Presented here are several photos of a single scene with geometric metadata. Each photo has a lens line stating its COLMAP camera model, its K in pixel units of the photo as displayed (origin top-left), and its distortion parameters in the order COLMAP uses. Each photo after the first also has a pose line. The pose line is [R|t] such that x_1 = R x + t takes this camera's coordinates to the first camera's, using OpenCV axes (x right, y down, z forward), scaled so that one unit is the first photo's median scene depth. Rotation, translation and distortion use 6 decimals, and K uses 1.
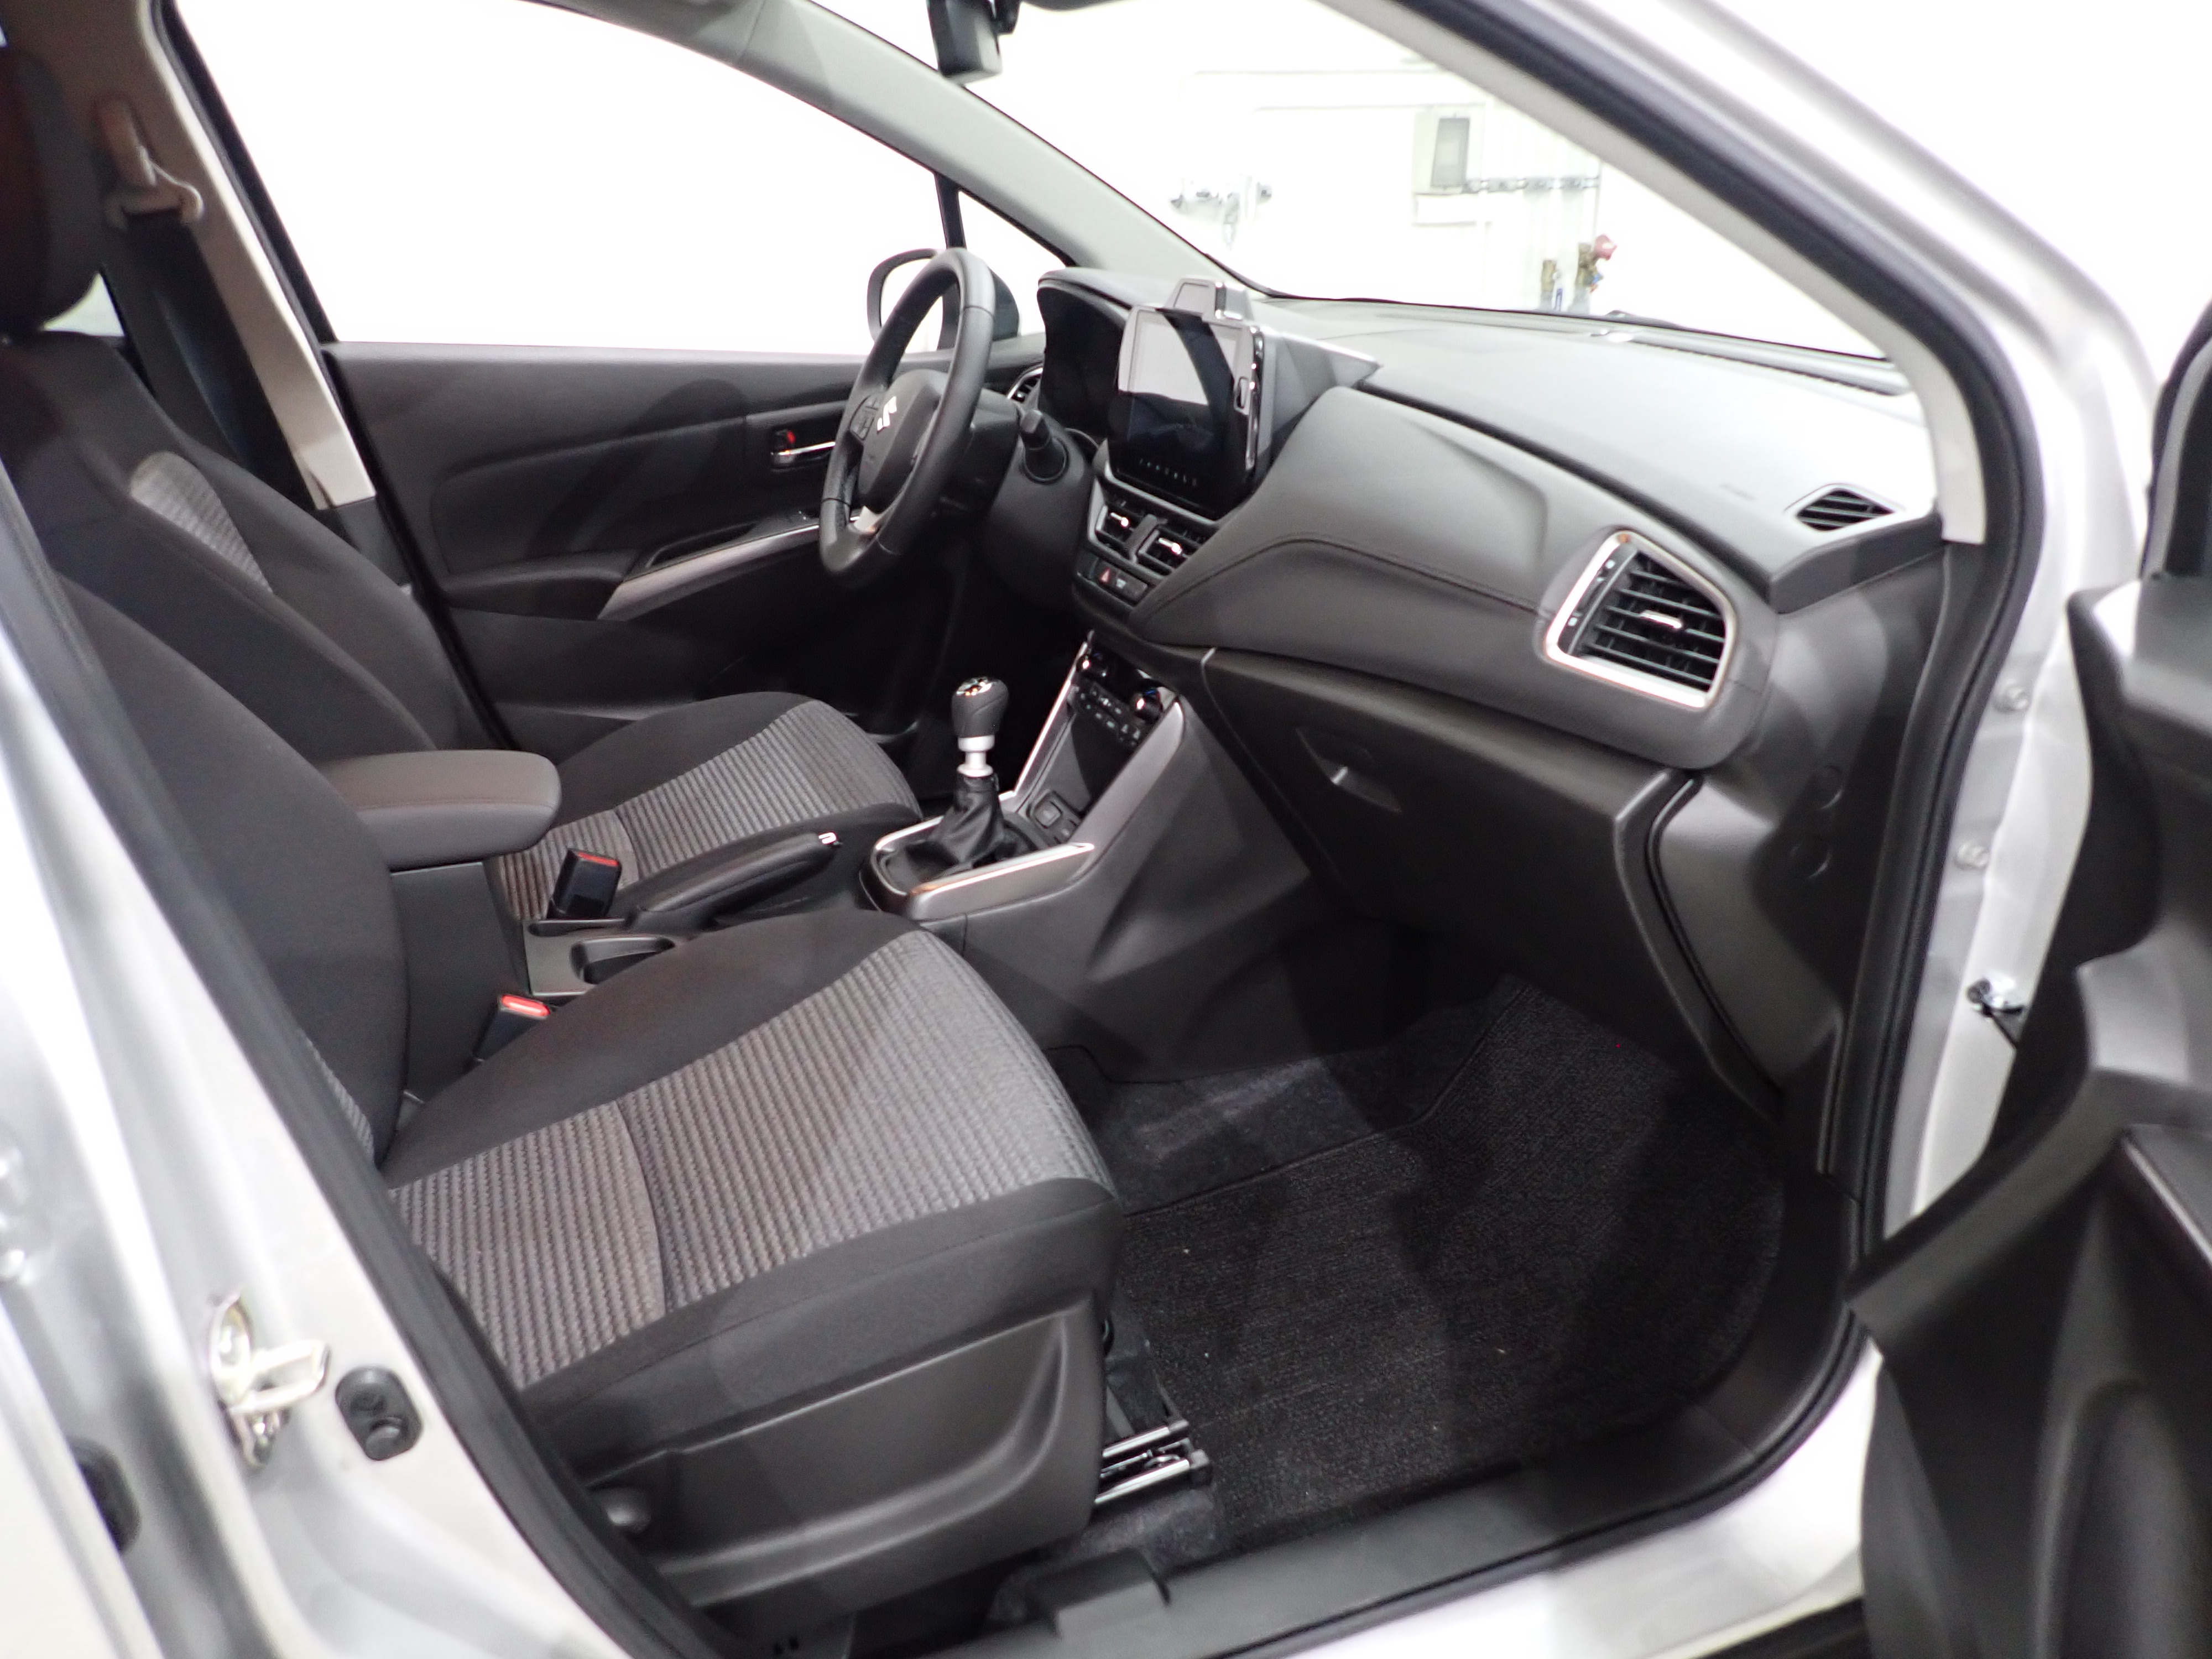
lens RADIAL K [[1629.4, 0, 1109.6], [0, 1629.4, 826.4], [0, 0, 1]] dist [0.017603, -0.045301]
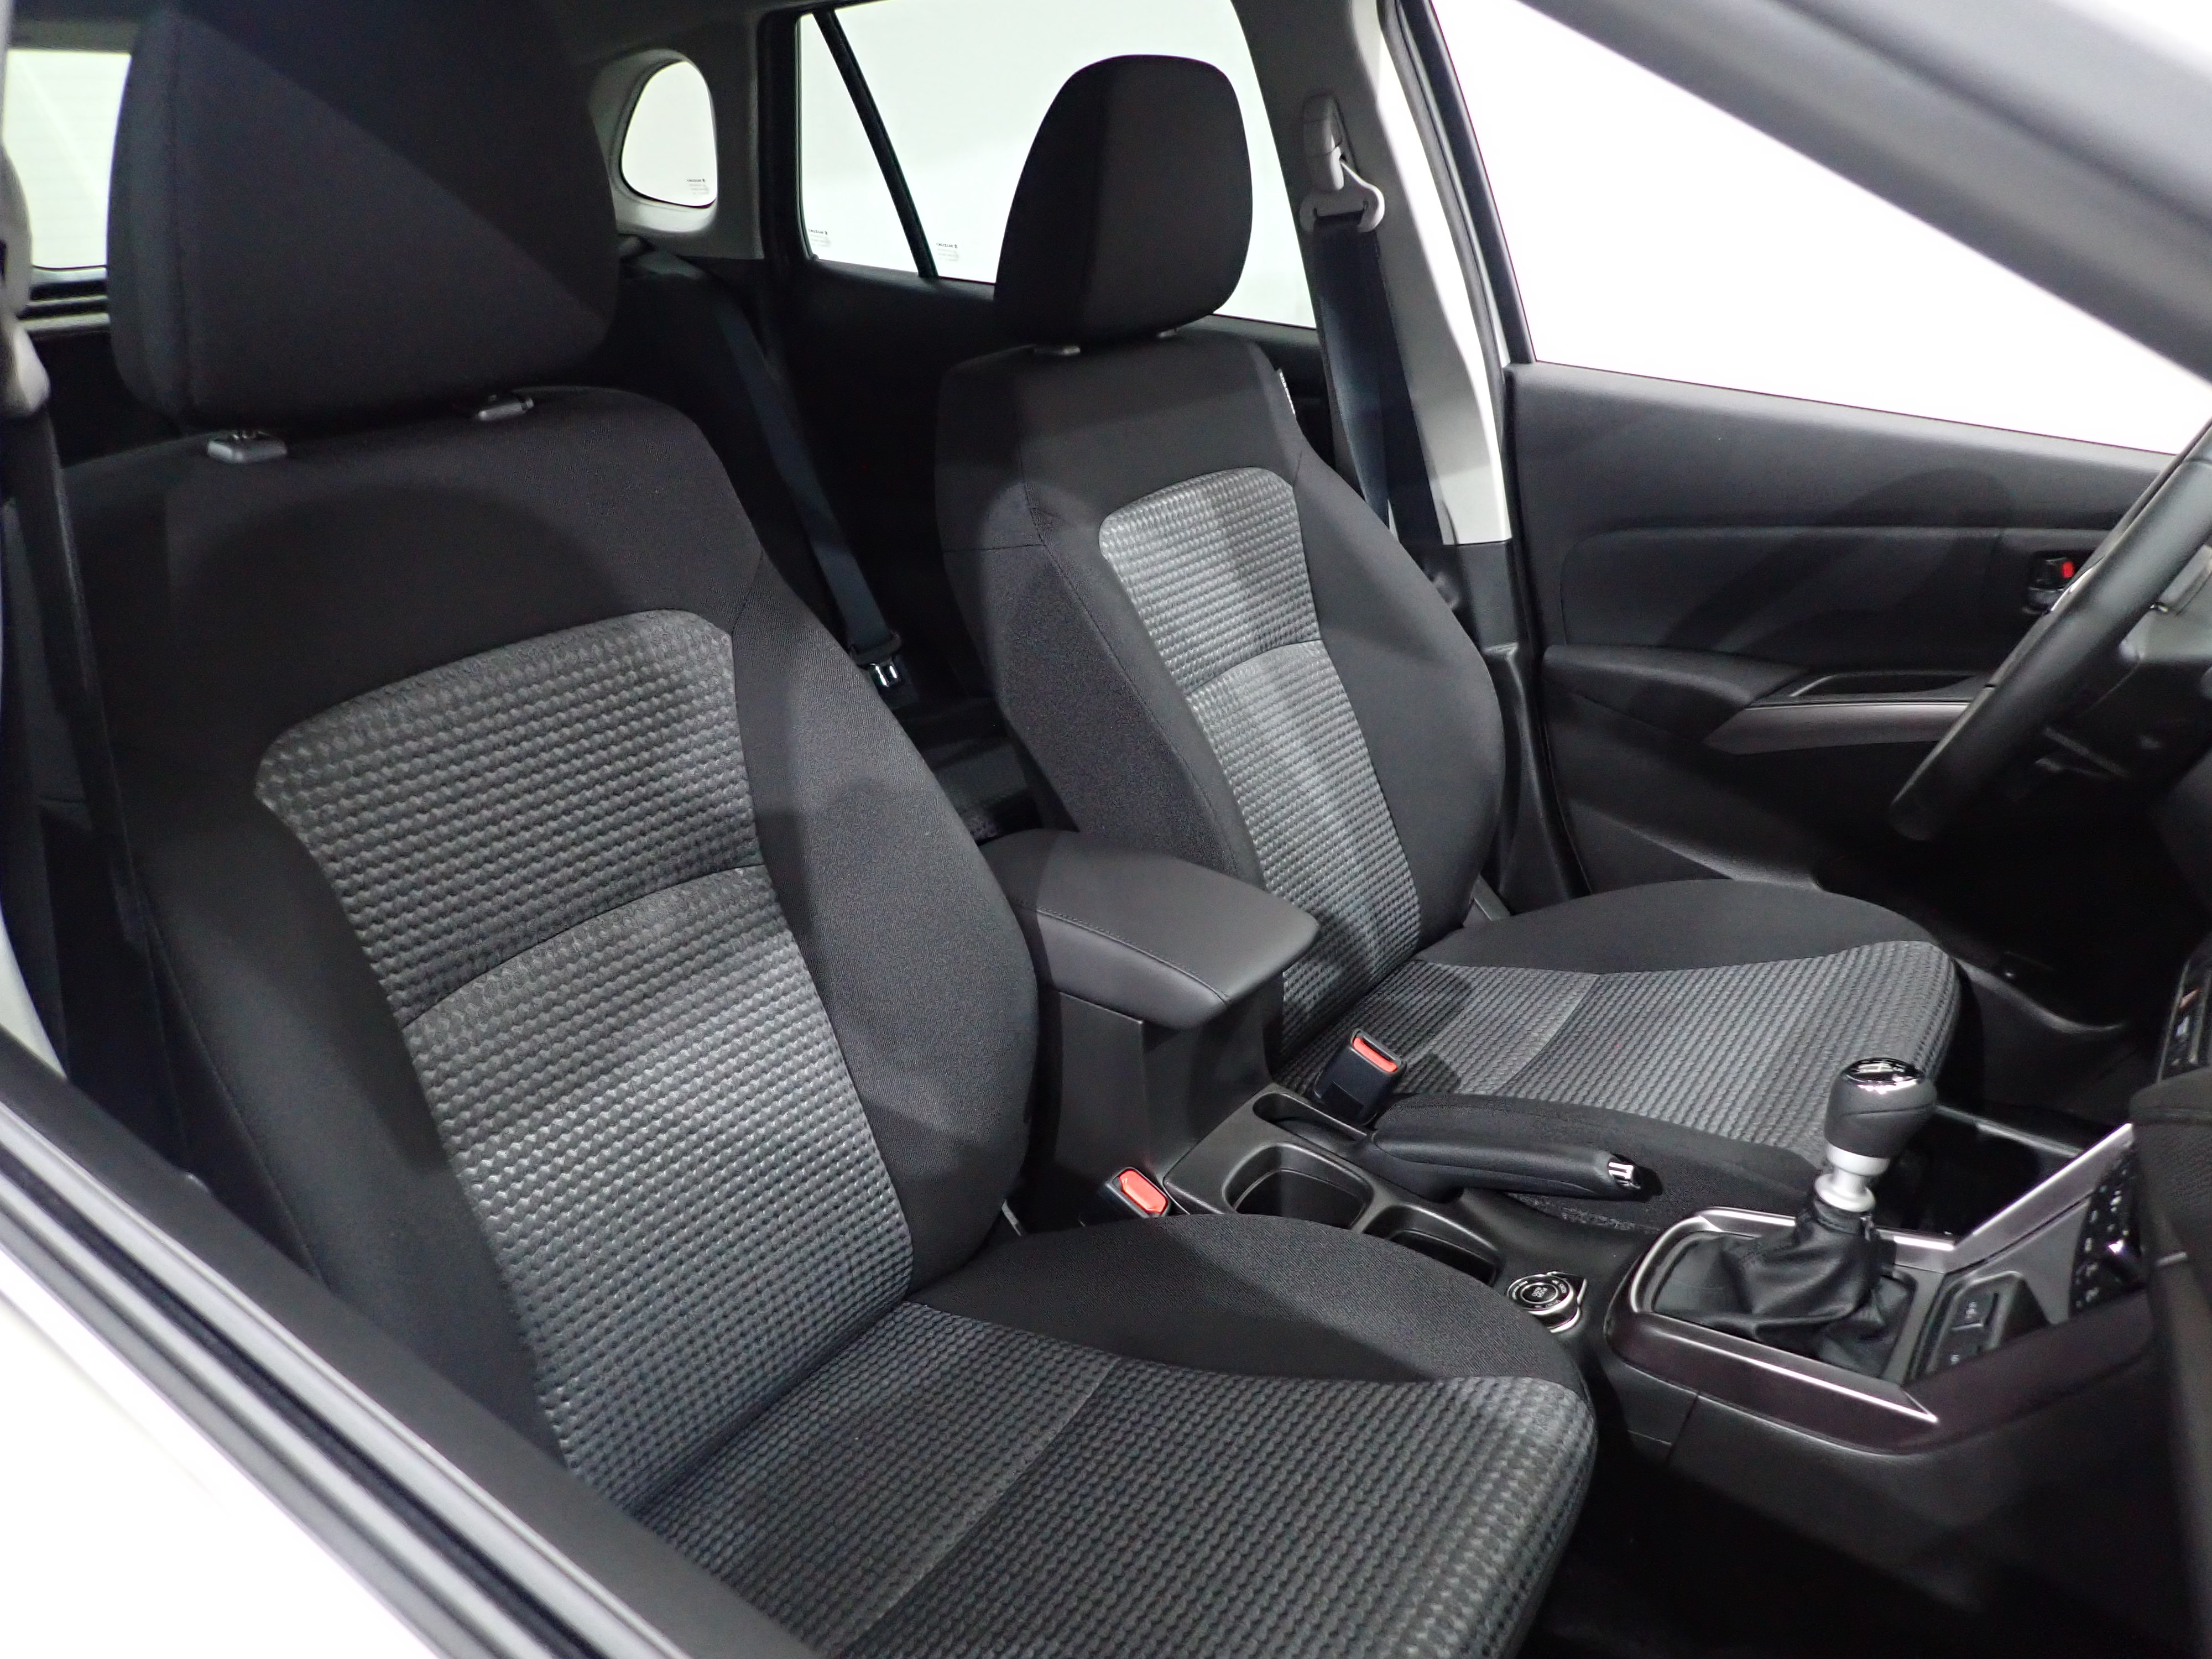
lens RADIAL K [[1629.4, 0, 1099.0], [0, 1629.4, 825.8], [0, 0, 1]] dist [0.017603, -0.045301]
pose [[0.530459, 0.339700, -0.776670, 0.168754], [-0.299460, 0.932219, 0.203205, -0.173544], [0.793055, 0.124790, 0.596231, 0.323001]]
